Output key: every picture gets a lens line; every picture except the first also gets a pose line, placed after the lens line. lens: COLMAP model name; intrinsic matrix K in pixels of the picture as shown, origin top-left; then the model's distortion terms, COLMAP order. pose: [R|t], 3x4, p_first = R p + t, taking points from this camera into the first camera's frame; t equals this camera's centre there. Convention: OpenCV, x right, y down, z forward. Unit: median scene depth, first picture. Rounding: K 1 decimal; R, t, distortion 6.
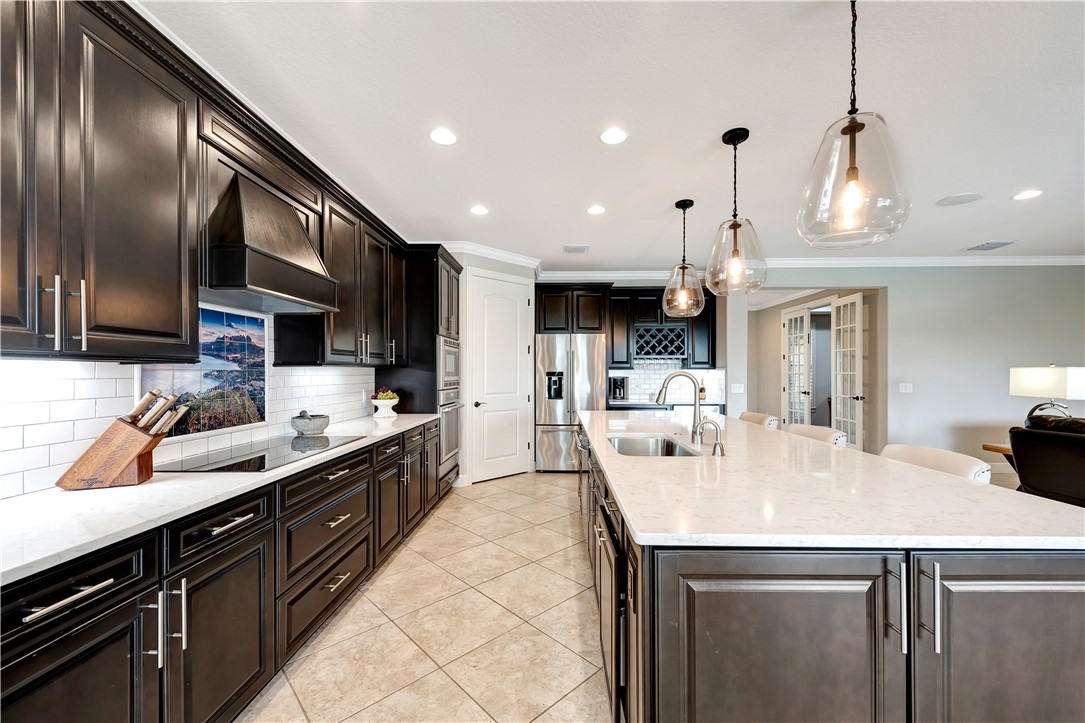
lens RADIAL K [[433.9, 0, 553.4], [0, 433.9, 369.9], [0, 0, 1]] dist [0.010935, -0.001923]
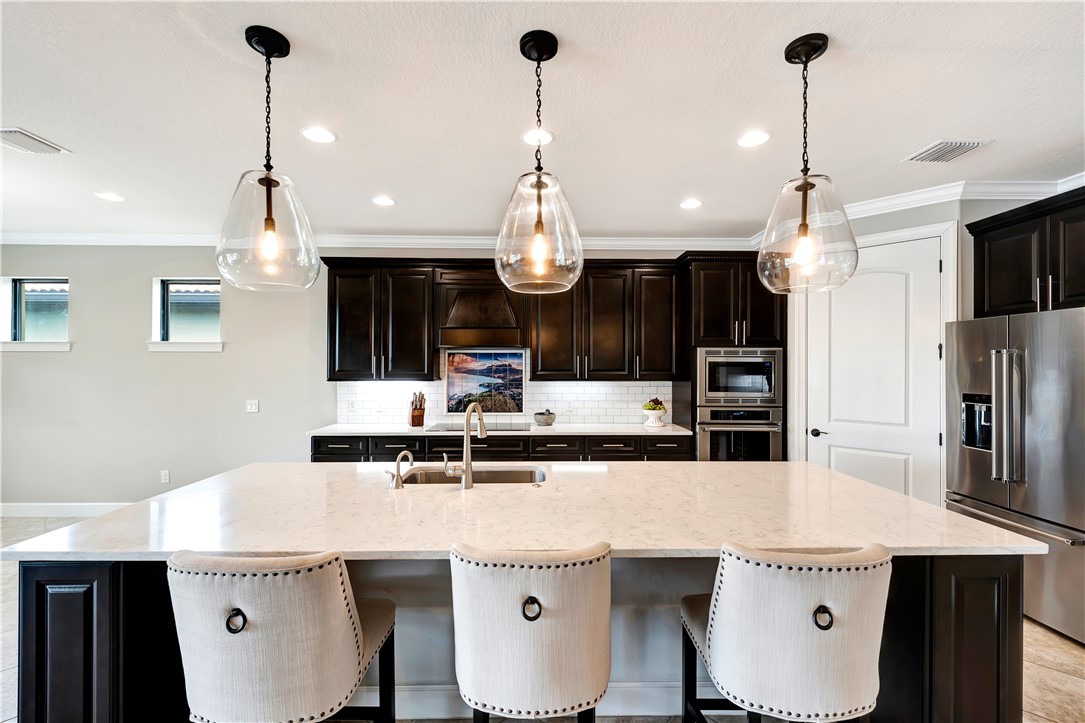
lens RADIAL K [[477.4, 0, 542.7], [0, 477.4, 365.6], [0, 0, 1]] dist [0.012155, -0.001286]
pose [[0.008308, -0.003128, -0.999961, 1.207522], [0.003136, 0.999990, -0.003102, -0.060490], [0.999961, -0.003110, 0.008318, 1.065851]]
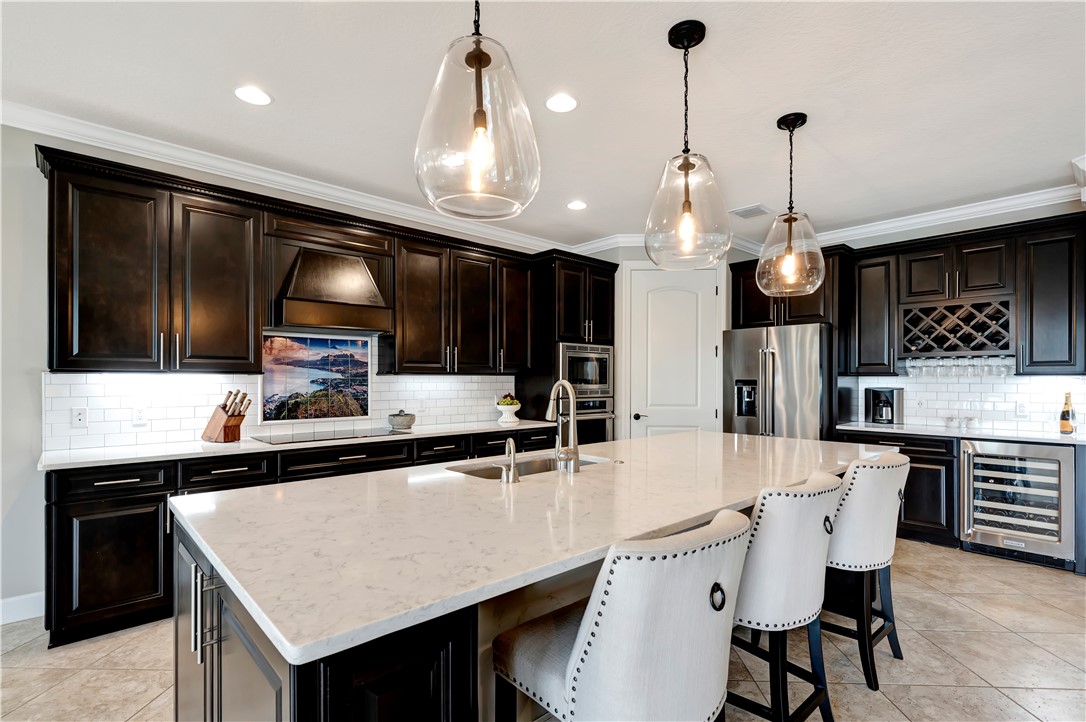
lens RADIAL K [[517.6, 0, 546.7], [0, 517.6, 375.2], [0, 0, 1]] dist [0.012572, -0.003495]
pose [[0.684714, -0.003785, -0.728802, 0.902064], [0.002245, 0.999993, -0.003085, -0.002419], [0.728808, 0.000476, 0.684718, 0.299669]]
